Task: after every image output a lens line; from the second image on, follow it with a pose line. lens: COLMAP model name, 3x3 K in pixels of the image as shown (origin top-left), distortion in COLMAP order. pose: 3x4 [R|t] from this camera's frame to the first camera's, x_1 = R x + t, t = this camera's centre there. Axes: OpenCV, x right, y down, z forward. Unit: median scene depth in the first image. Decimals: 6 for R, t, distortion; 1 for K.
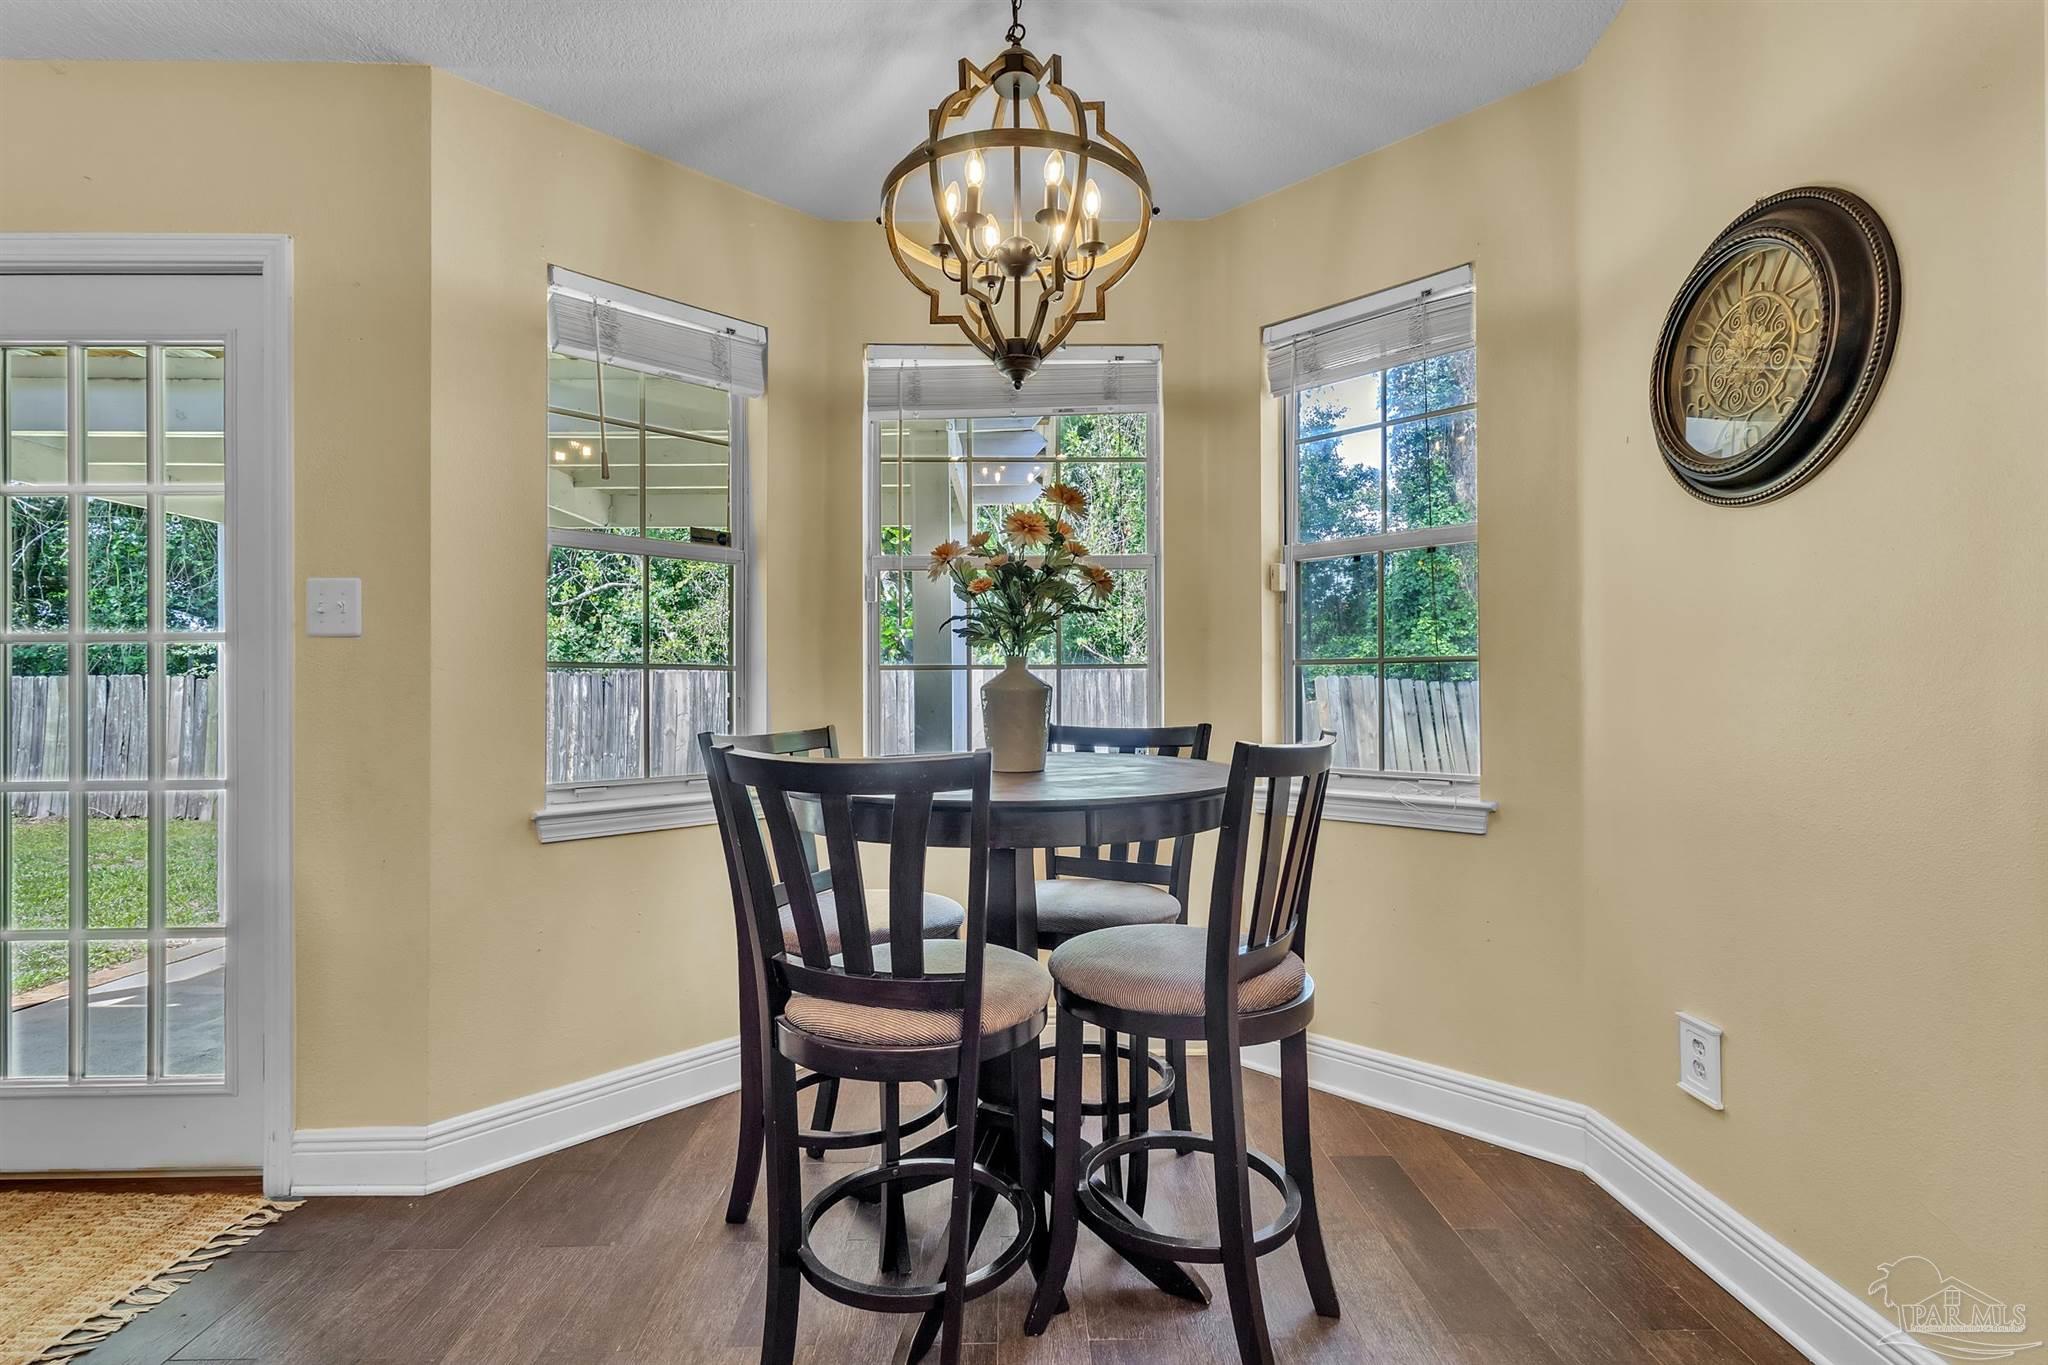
lens RADIAL K [[962.4, 0, 1016.6], [0, 962.4, 691.1], [0, 0, 1]] dist [0.003634, 0.000076]
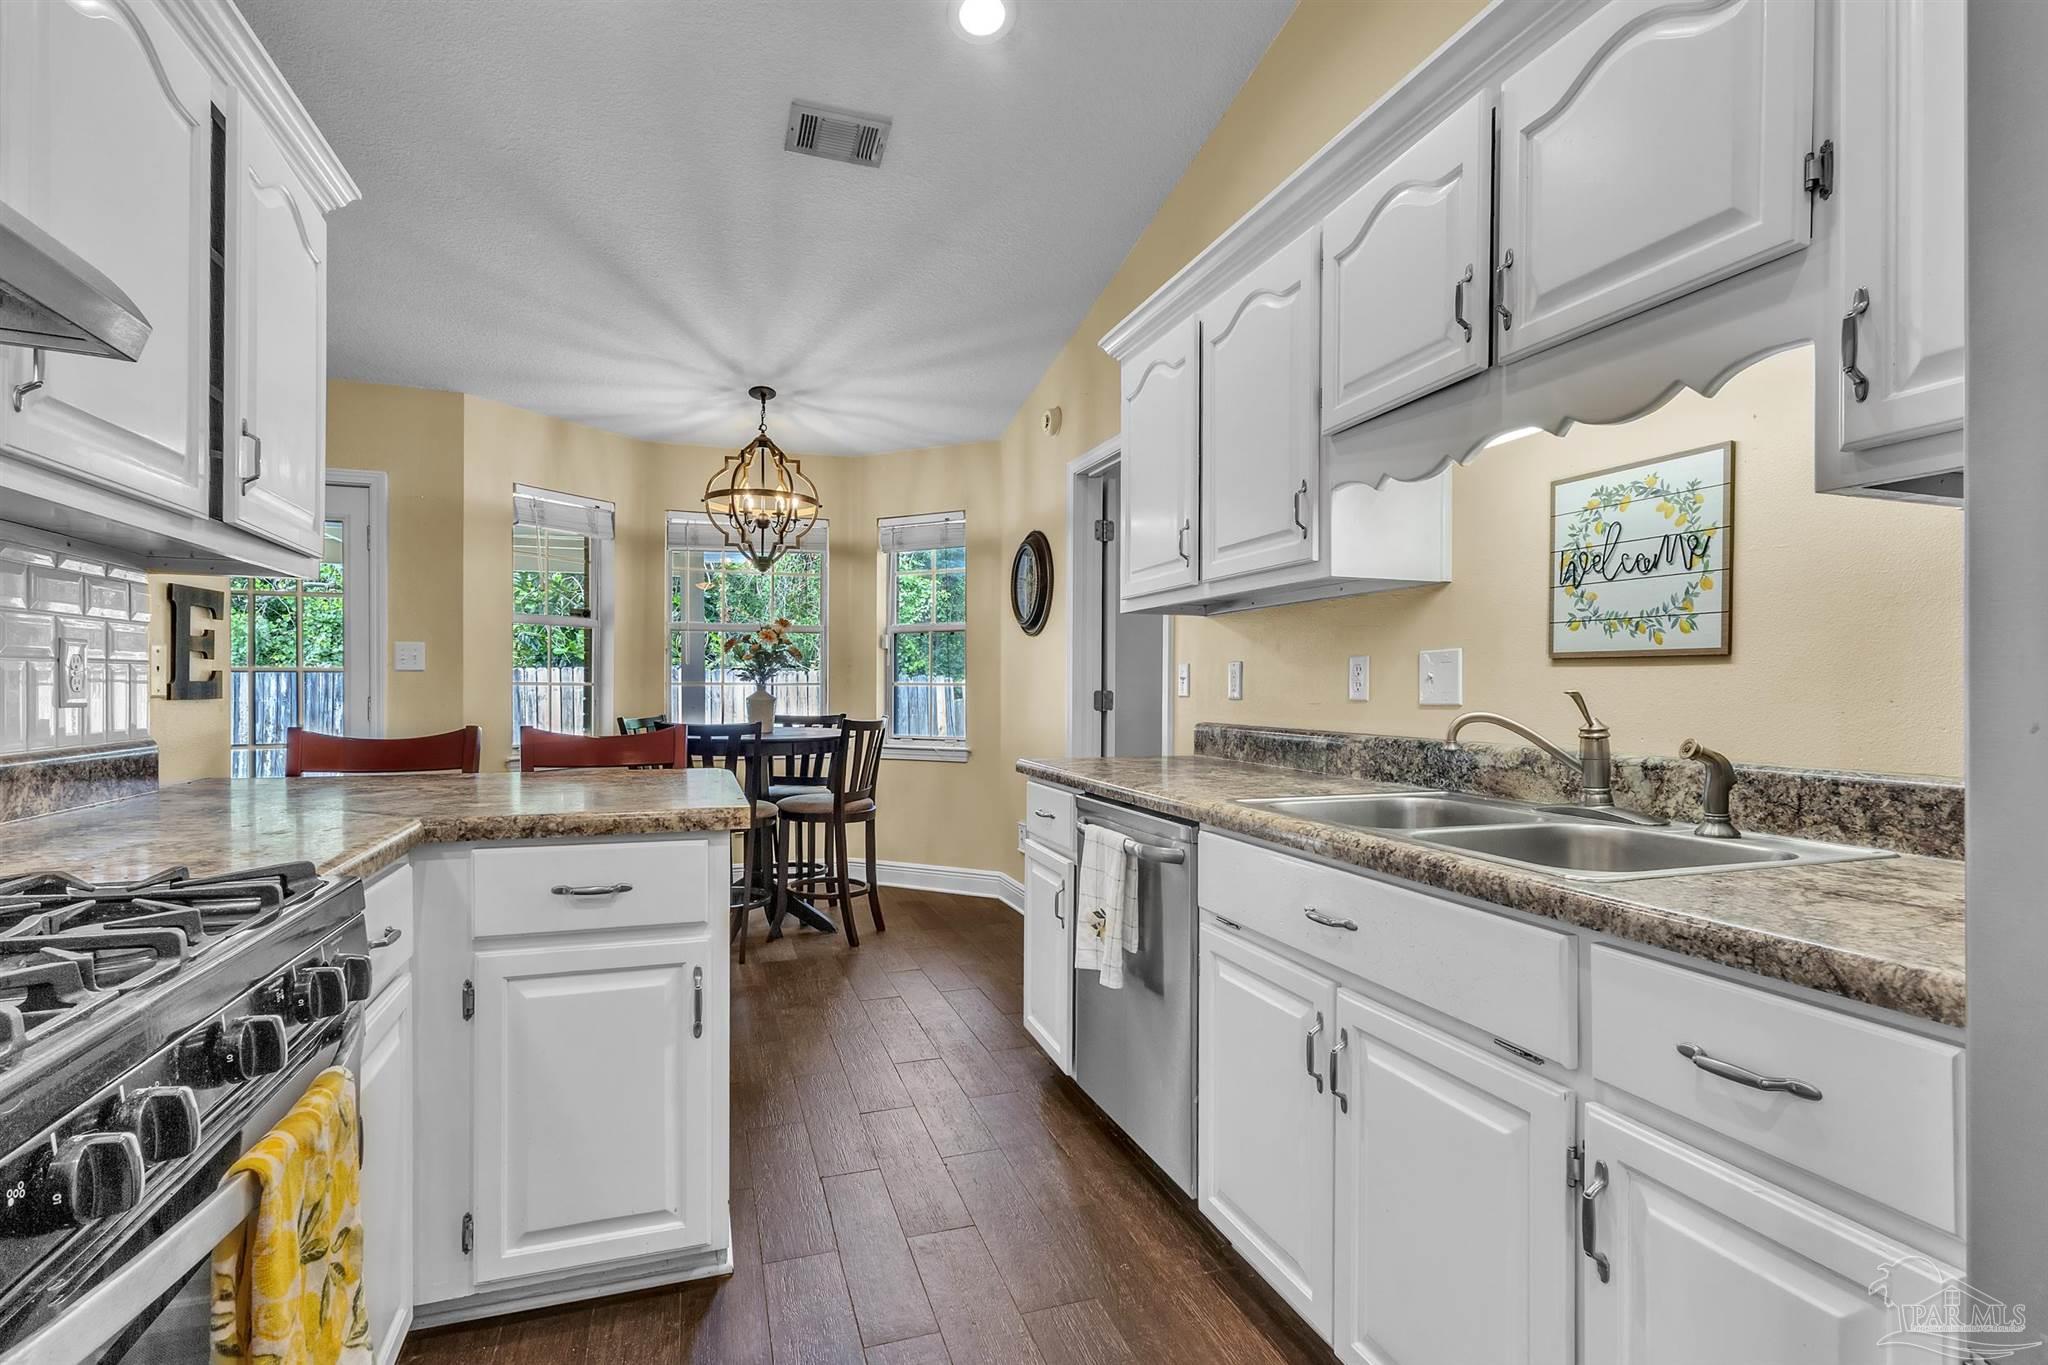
lens RADIAL K [[962.4, 0, 1015.0], [0, 962.4, 680.1], [0, 0, 1]] dist [0.003634, 0.000076]
pose [[0.949575, 0.006658, 0.313469, -0.153985], [-0.005497, 0.999974, -0.004585, -0.041717], [-0.313492, 0.002630, 0.949587, -1.506457]]
